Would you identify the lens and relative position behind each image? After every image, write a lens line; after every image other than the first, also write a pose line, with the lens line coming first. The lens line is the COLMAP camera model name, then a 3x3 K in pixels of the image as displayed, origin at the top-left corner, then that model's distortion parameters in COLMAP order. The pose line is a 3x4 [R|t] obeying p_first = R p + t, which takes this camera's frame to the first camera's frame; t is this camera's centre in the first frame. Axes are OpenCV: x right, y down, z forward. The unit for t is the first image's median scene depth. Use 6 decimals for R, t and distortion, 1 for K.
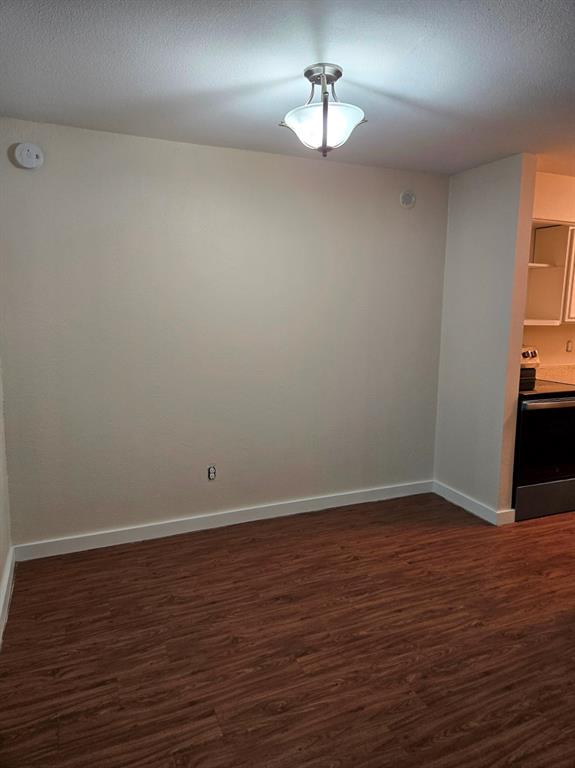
lens RADIAL K [[519.1, 0, 292.1], [0, 519.1, 373.1], [0, 0, 1]] dist [0.080278, -0.055144]
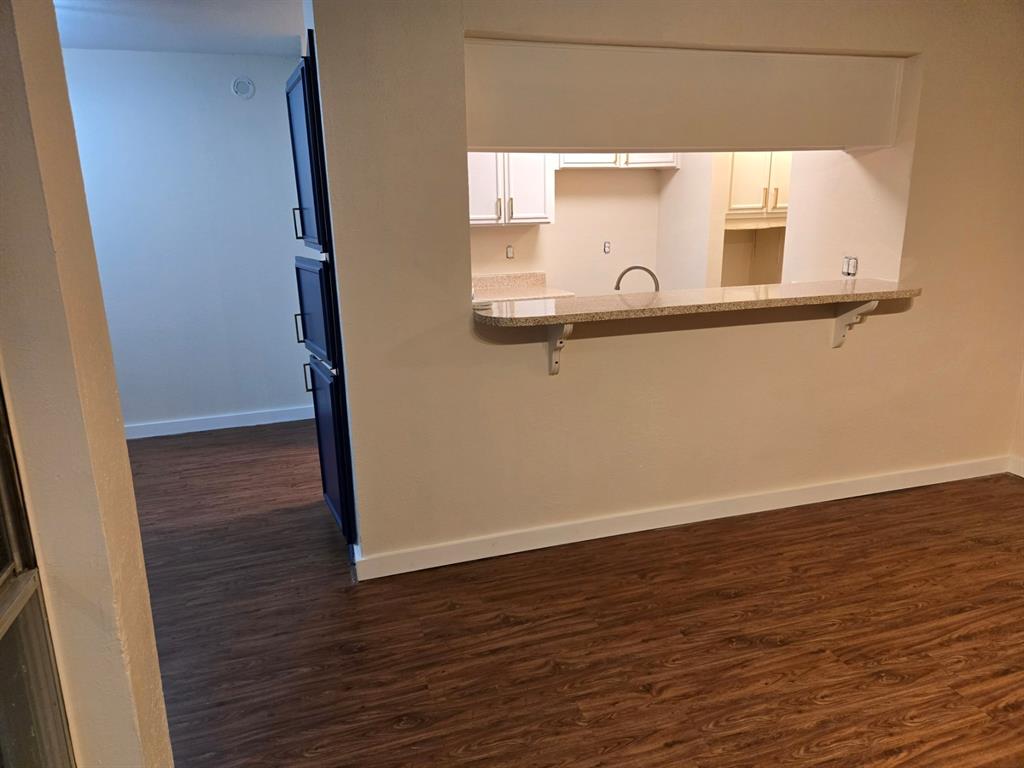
lens RADIAL K [[681.1, 0, 519.1], [0, 681.1, 373.3], [0, 0, 1]] dist [0.075673, -0.061423]
pose [[0.993921, -0.008720, -0.109749, 1.174801], [0.021326, 0.993227, 0.114218, 0.034032], [0.108010, -0.115865, 0.987375, -0.232703]]
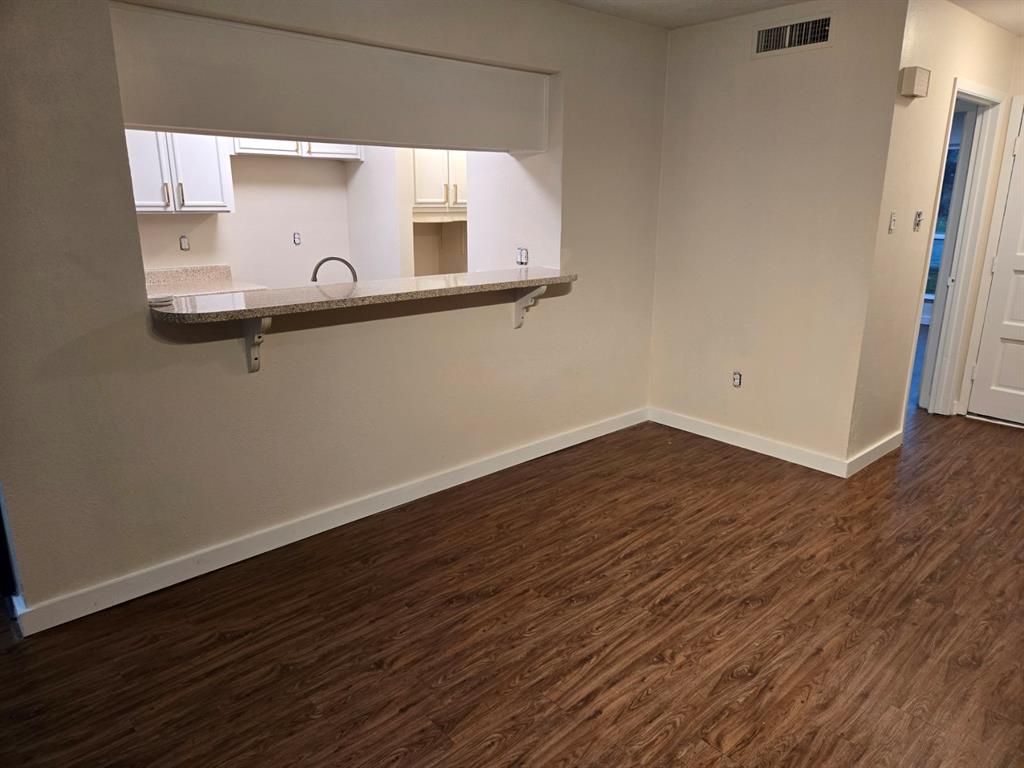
lens RADIAL K [[681.1, 0, 517.1], [0, 681.1, 372.6], [0, 0, 1]] dist [0.075673, -0.061423]
pose [[0.945948, -0.093675, 0.310497, 1.163621], [0.052222, 0.988881, 0.139240, 0.038689], [-0.320088, -0.115499, 0.940321, -0.260420]]
